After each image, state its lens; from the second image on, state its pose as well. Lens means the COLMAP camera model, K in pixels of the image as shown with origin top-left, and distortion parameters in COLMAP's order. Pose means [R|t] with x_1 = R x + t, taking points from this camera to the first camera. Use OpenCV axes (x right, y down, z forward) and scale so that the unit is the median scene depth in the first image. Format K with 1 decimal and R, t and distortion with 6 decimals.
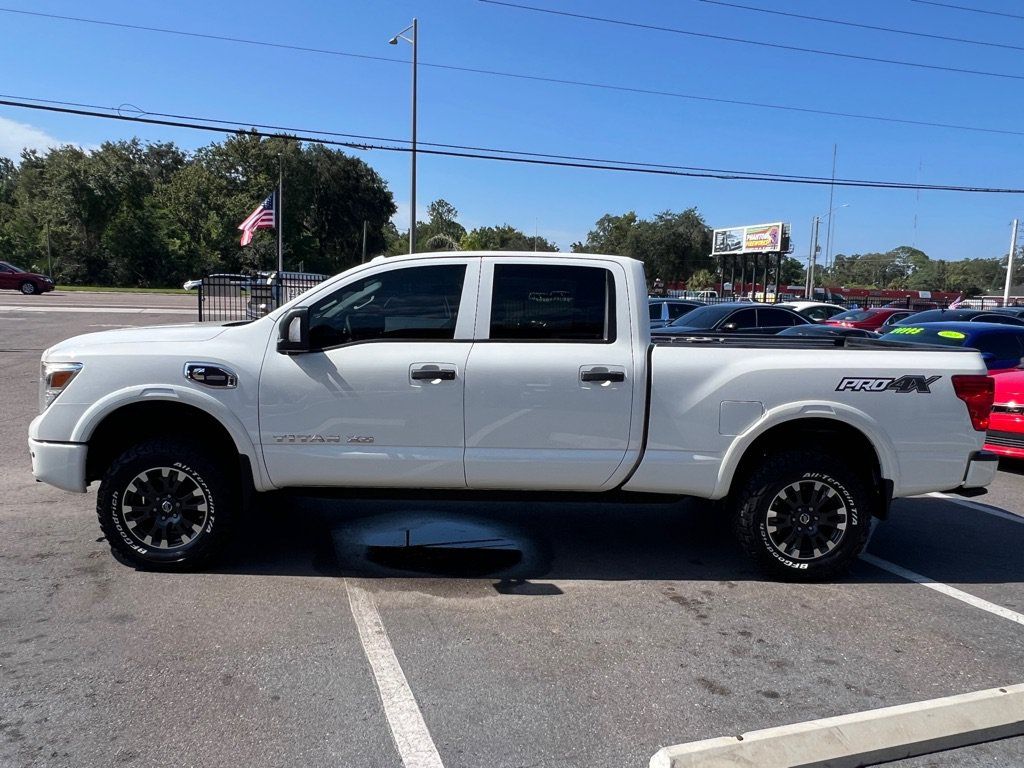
lens RADIAL K [[736.6, 0, 515.8], [0, 736.6, 385.9], [0, 0, 1]] dist [-0.010005, -0.000456]
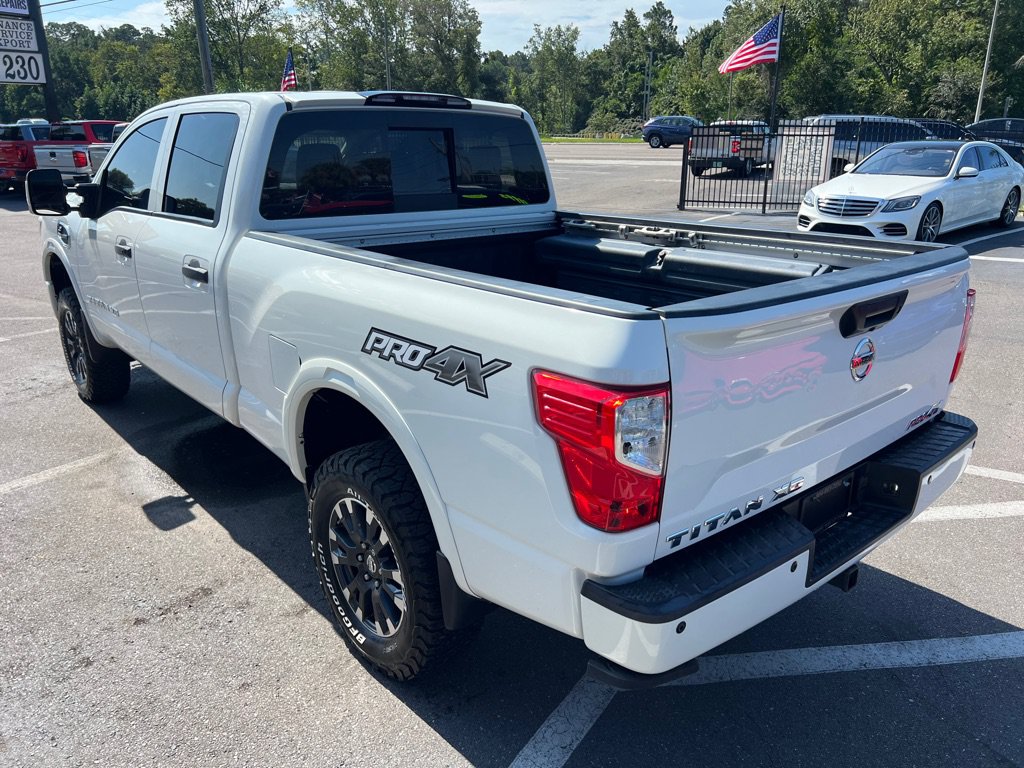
lens RADIAL K [[772.7, 0, 515.1], [0, 772.7, 393.0], [0, 0, 1]] dist [0.055199, -0.062774]
pose [[0.630360, 0.216989, -0.745360, 0.886229], [-0.074614, 0.972631, 0.220050, -0.089166], [0.772709, -0.083096, 0.629298, 0.721327]]
